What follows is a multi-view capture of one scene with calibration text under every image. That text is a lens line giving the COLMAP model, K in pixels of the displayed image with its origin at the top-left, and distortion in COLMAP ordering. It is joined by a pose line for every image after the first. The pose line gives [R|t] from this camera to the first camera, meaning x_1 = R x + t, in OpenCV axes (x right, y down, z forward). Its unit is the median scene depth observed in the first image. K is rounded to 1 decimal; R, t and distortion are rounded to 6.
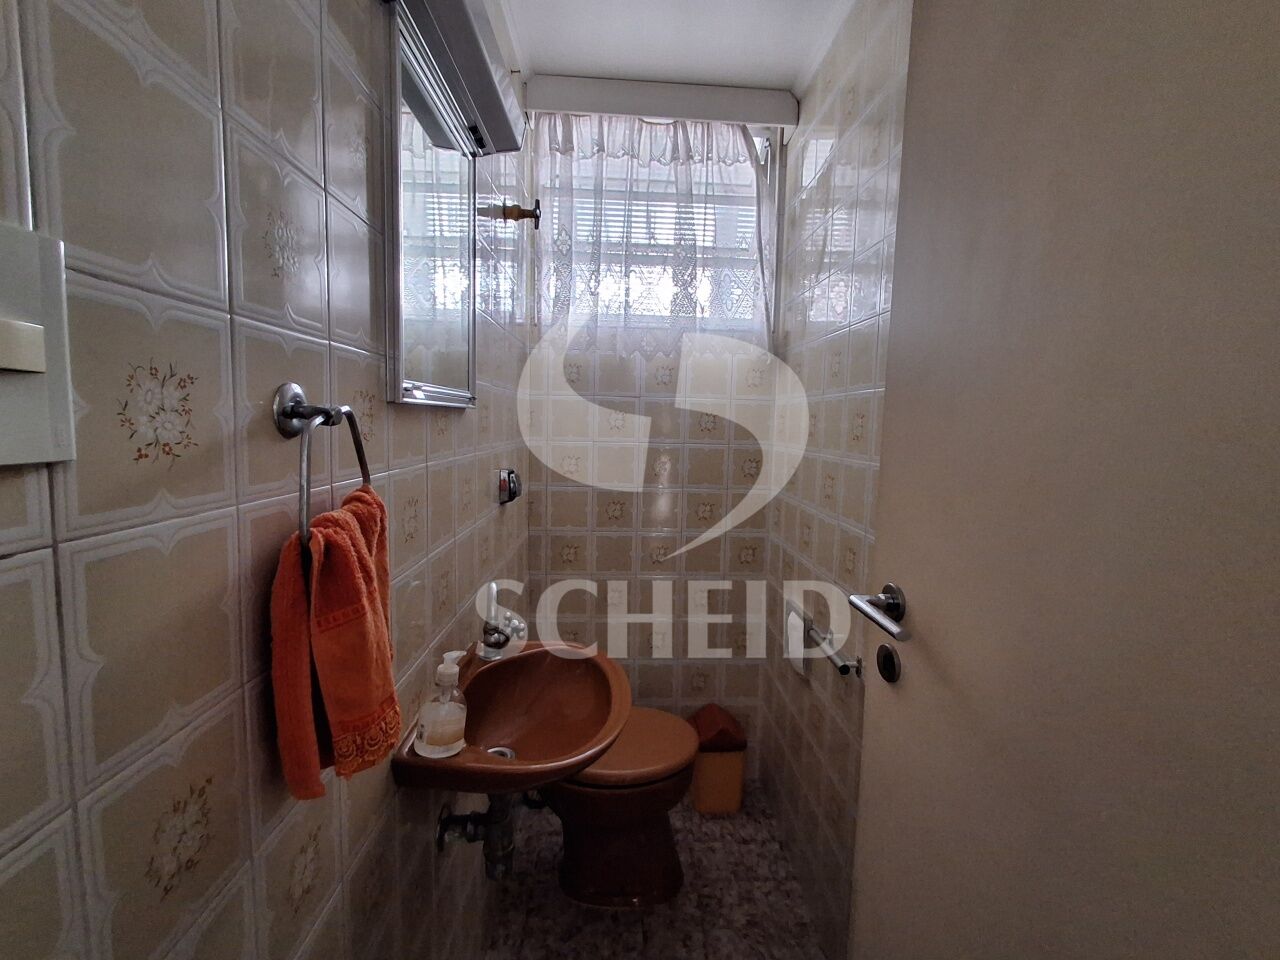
lens RADIAL K [[587.5, 0, 640.0], [0, 587.5, 480.0], [0, 0, 1]] dist [0.000077, -0.000126]
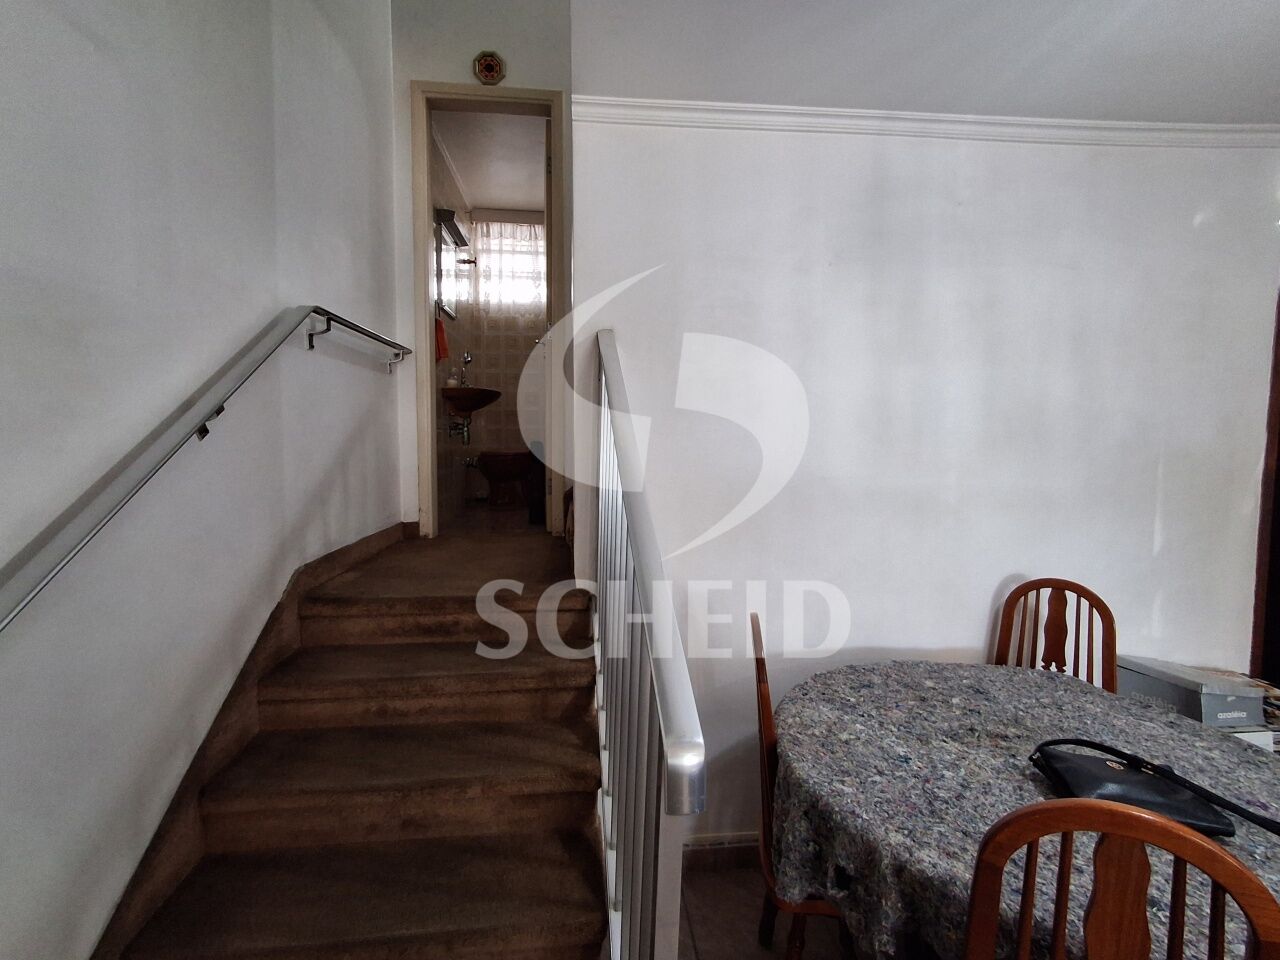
lens RADIAL K [[587.5, 0, 640.0], [0, 587.5, 480.0], [0, 0, 1]] dist [0.000077, -0.000126]
pose [[0.997421, -0.027873, 0.066139, 0.364406], [0.029804, 0.999153, -0.028389, 0.645585], [-0.065292, 0.030287, 0.997406, -1.694936]]
